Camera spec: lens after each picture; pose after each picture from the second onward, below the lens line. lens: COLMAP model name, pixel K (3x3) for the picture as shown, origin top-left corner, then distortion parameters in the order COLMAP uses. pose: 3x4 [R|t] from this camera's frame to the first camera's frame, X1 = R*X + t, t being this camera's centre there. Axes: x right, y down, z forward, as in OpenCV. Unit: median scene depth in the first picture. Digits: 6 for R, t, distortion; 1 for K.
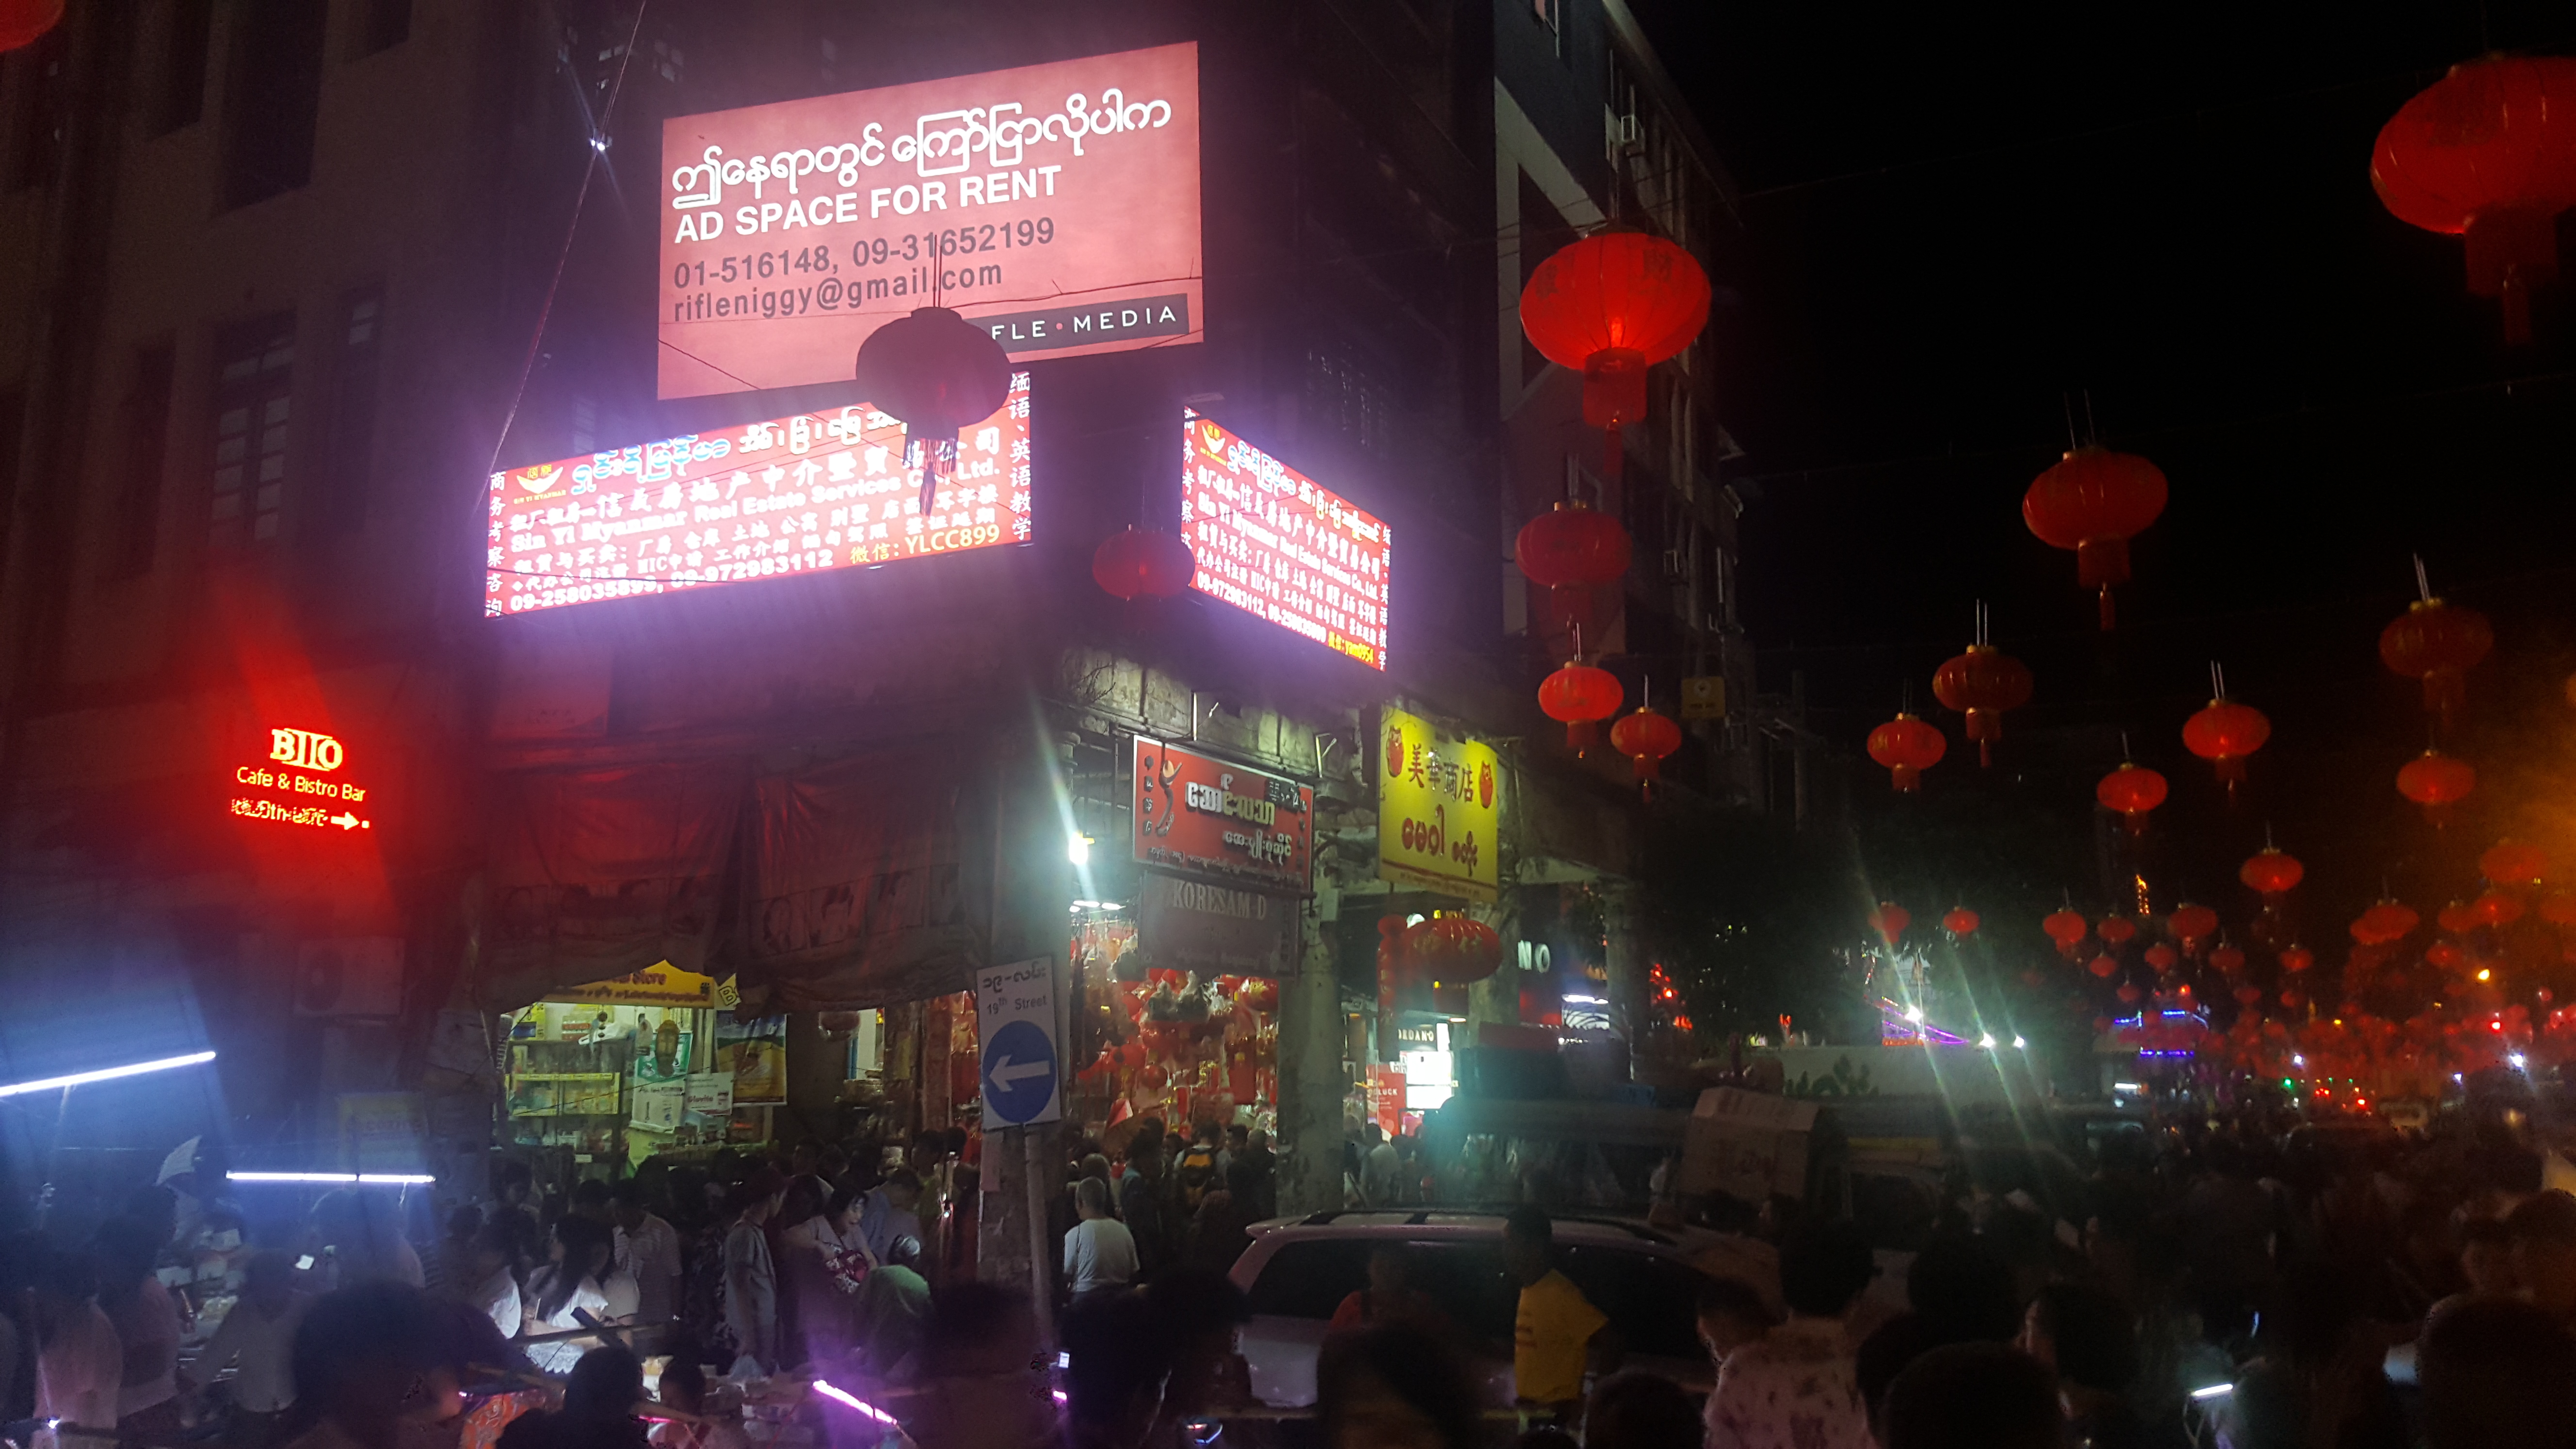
lens RADIAL K [[2113.8, 0, 1288.0], [0, 2113.8, 724.5], [0, 0, 1]] dist [0.326068, 0.000010]
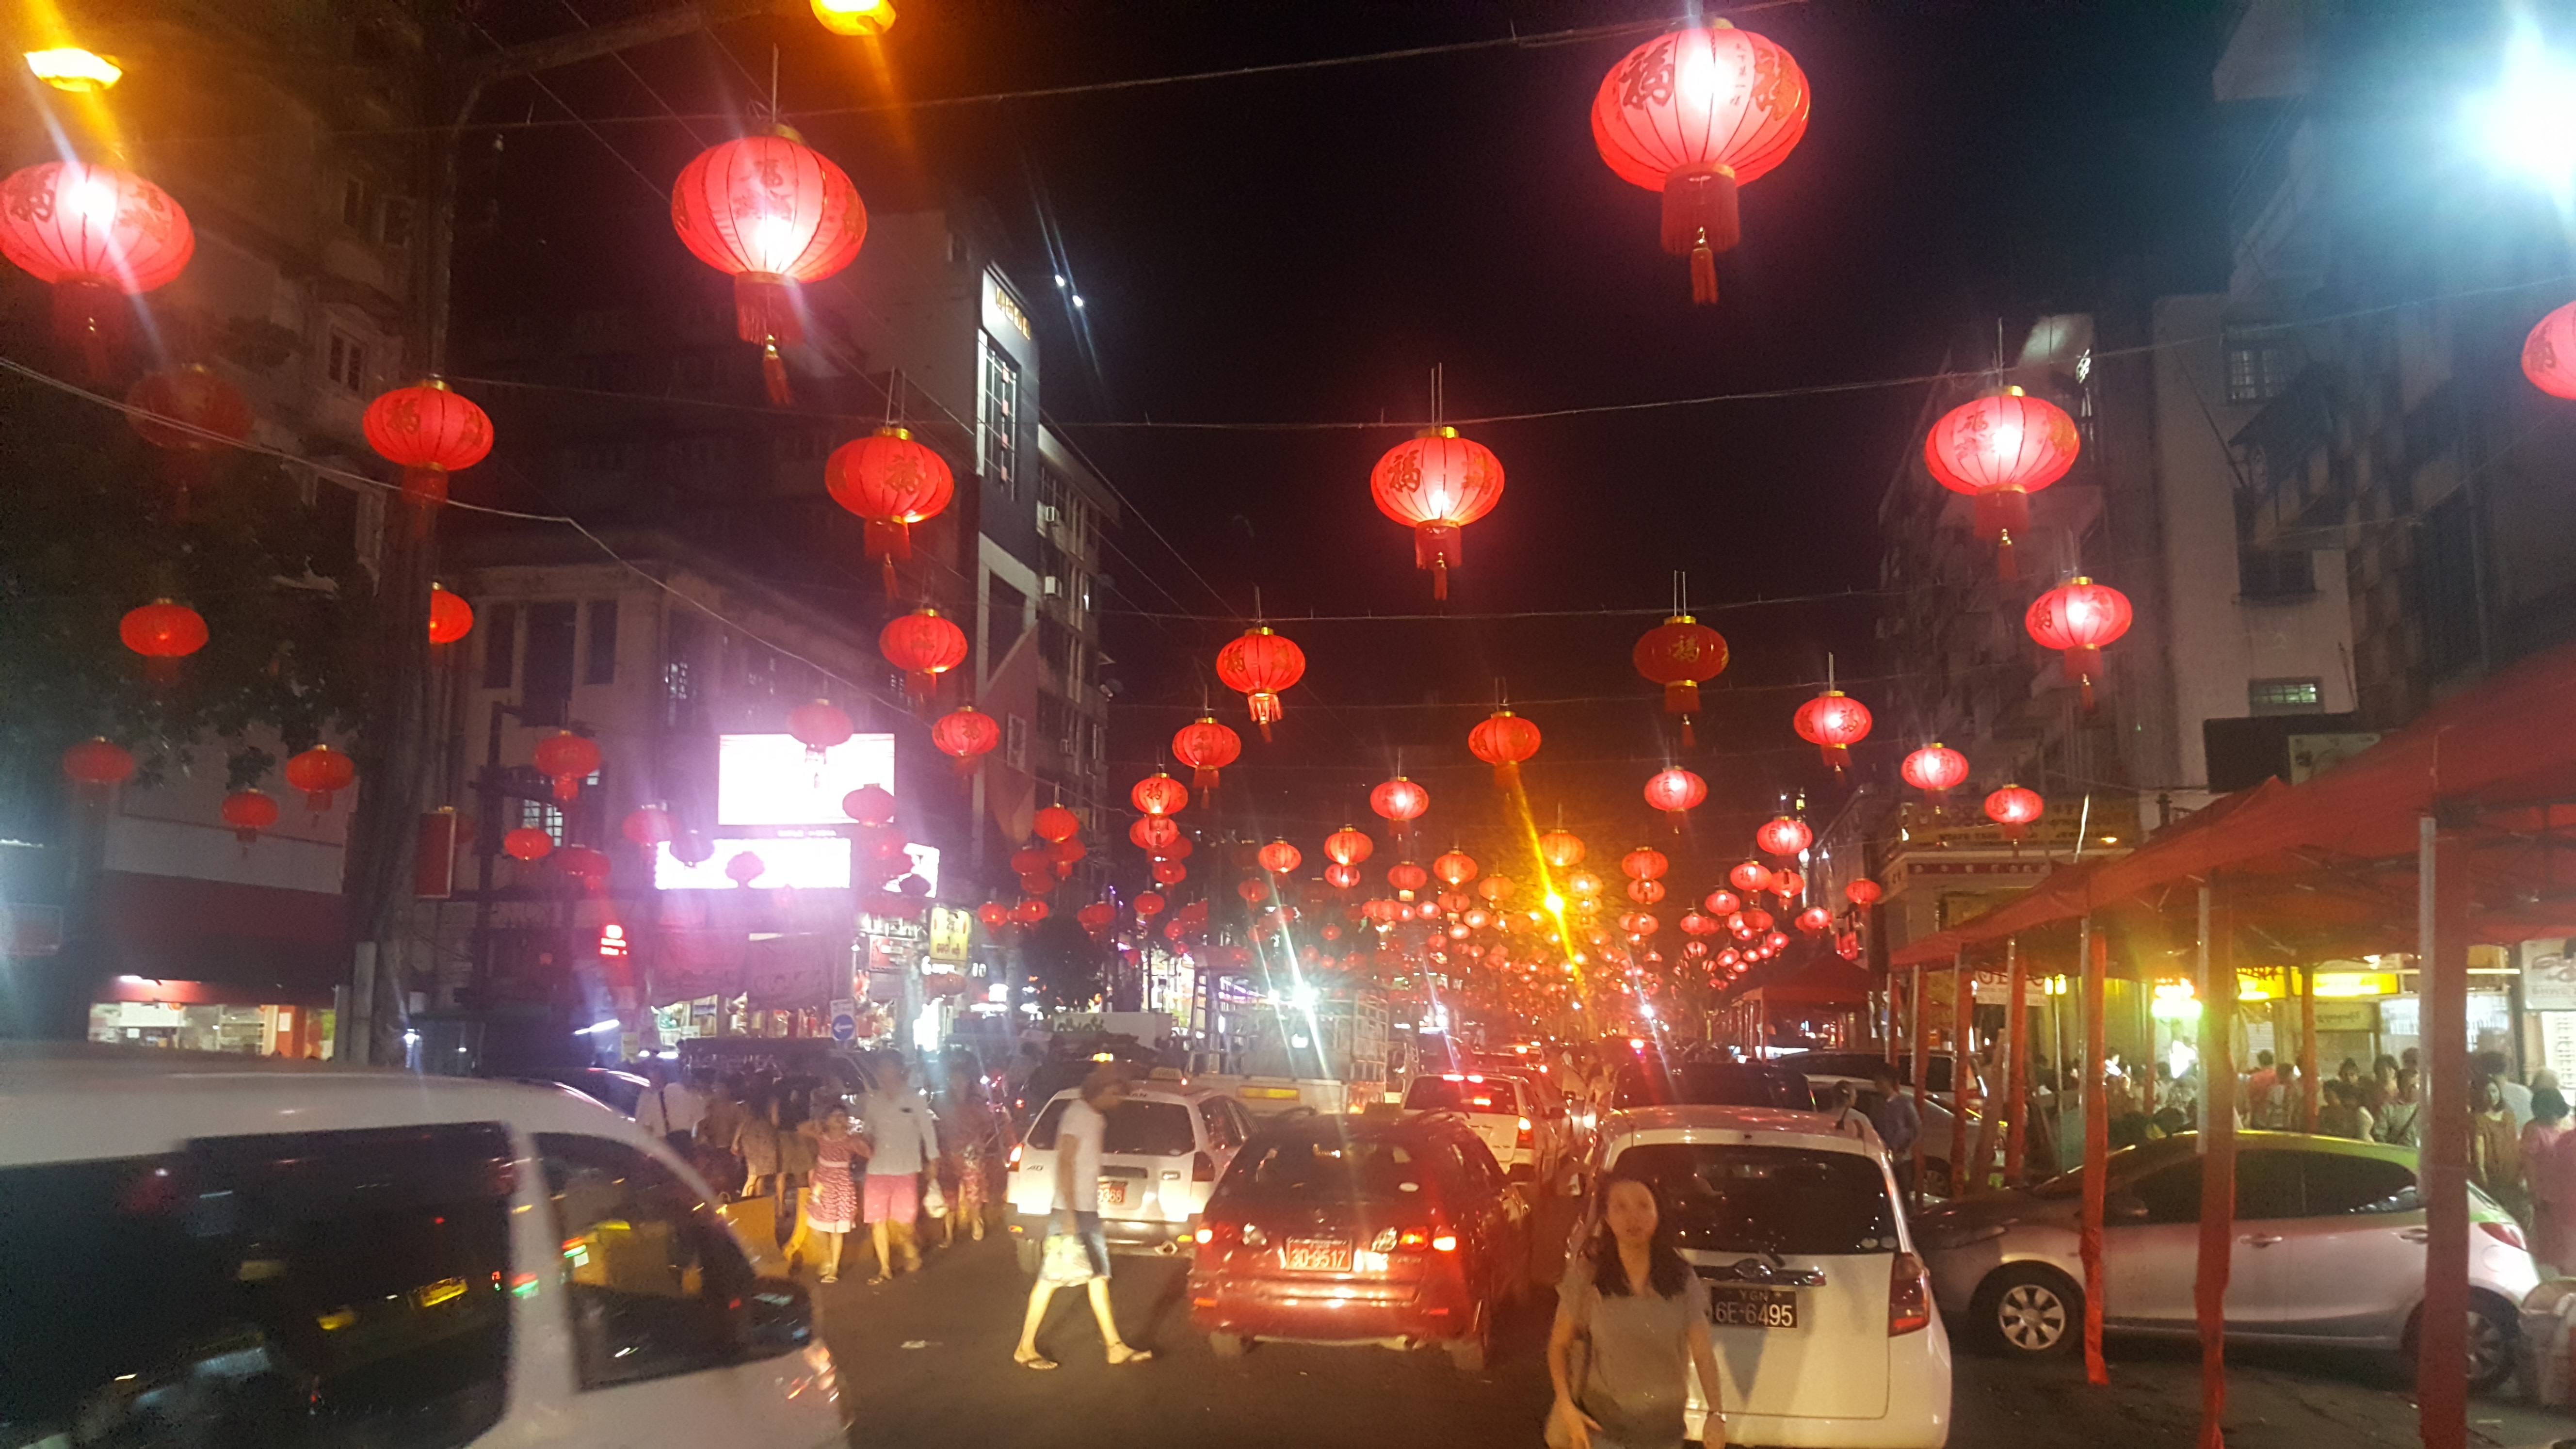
lens RADIAL K [[2113.8, 0, 1288.0], [0, 2113.8, 724.5], [0, 0, 1]] dist [0.326068, 0.000010]
pose [[0.966319, 0.049000, 0.252638, -0.224816], [-0.055788, 0.998247, 0.019771, -0.320887], [-0.251226, -0.033200, 0.967359, -1.871748]]
